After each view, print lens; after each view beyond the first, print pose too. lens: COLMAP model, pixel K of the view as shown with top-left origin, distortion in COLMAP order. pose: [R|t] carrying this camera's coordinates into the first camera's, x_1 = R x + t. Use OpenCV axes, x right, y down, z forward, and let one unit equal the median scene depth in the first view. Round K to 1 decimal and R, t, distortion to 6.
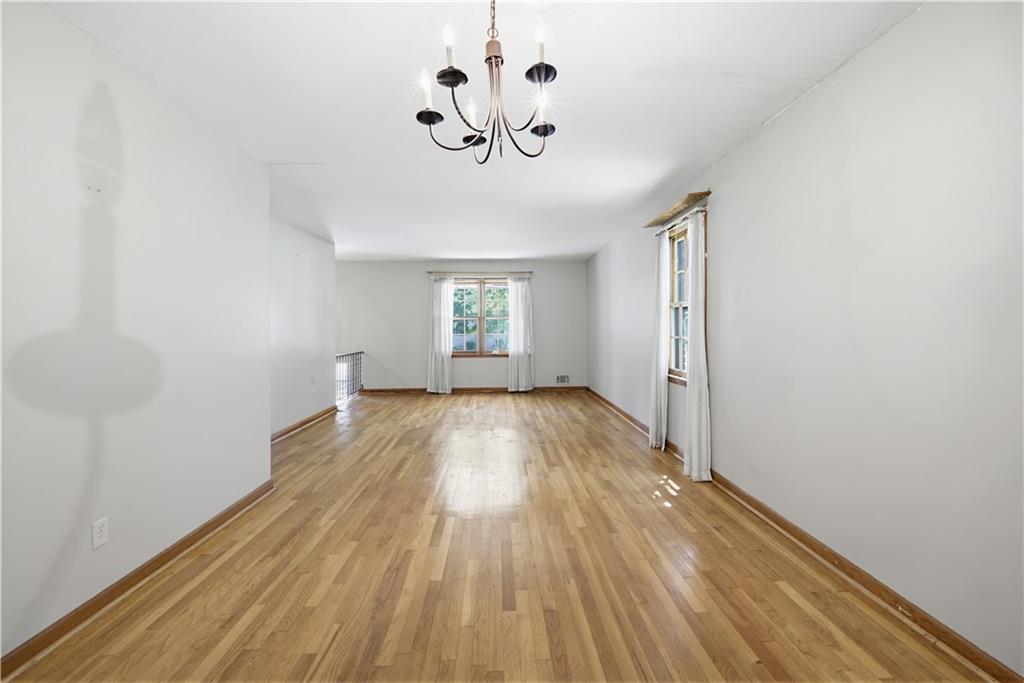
lens RADIAL K [[425.2, 0, 515.2], [0, 425.2, 336.3], [0, 0, 1]] dist [0.002056, 0.000052]
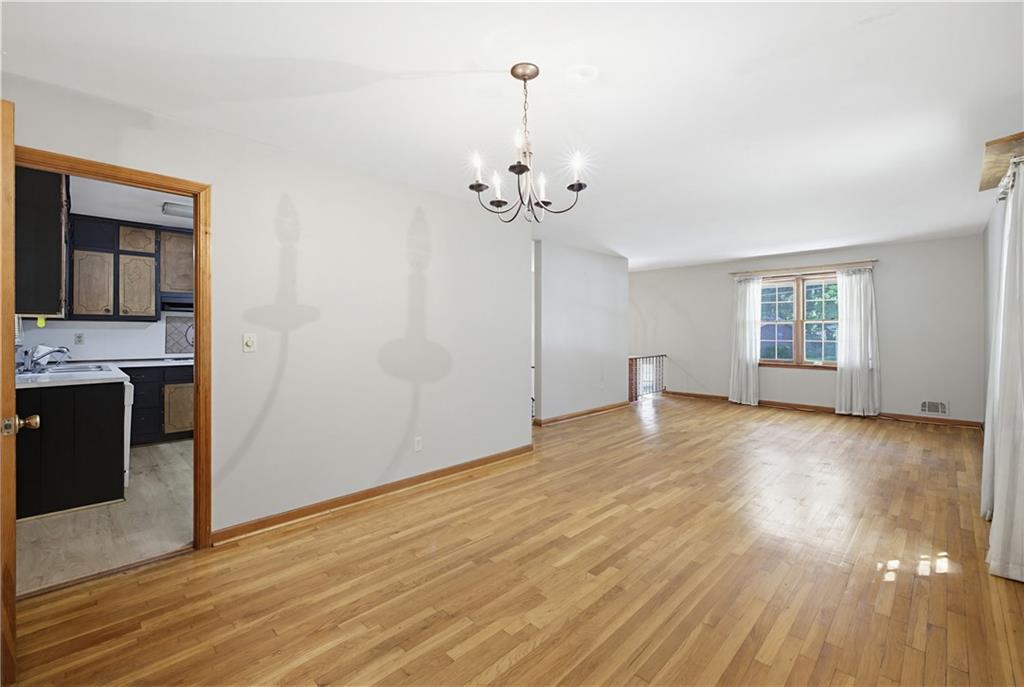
lens RADIAL K [[433.1, 0, 513.6], [0, 433.1, 332.5], [0, 0, 1]] dist [-0.000582, -0.000109]
pose [[0.683531, 0.009254, -0.729863, 0.200387], [-0.018363, 0.999821, -0.004520, -0.008929], [0.729691, 0.016492, 0.683578, -0.004366]]
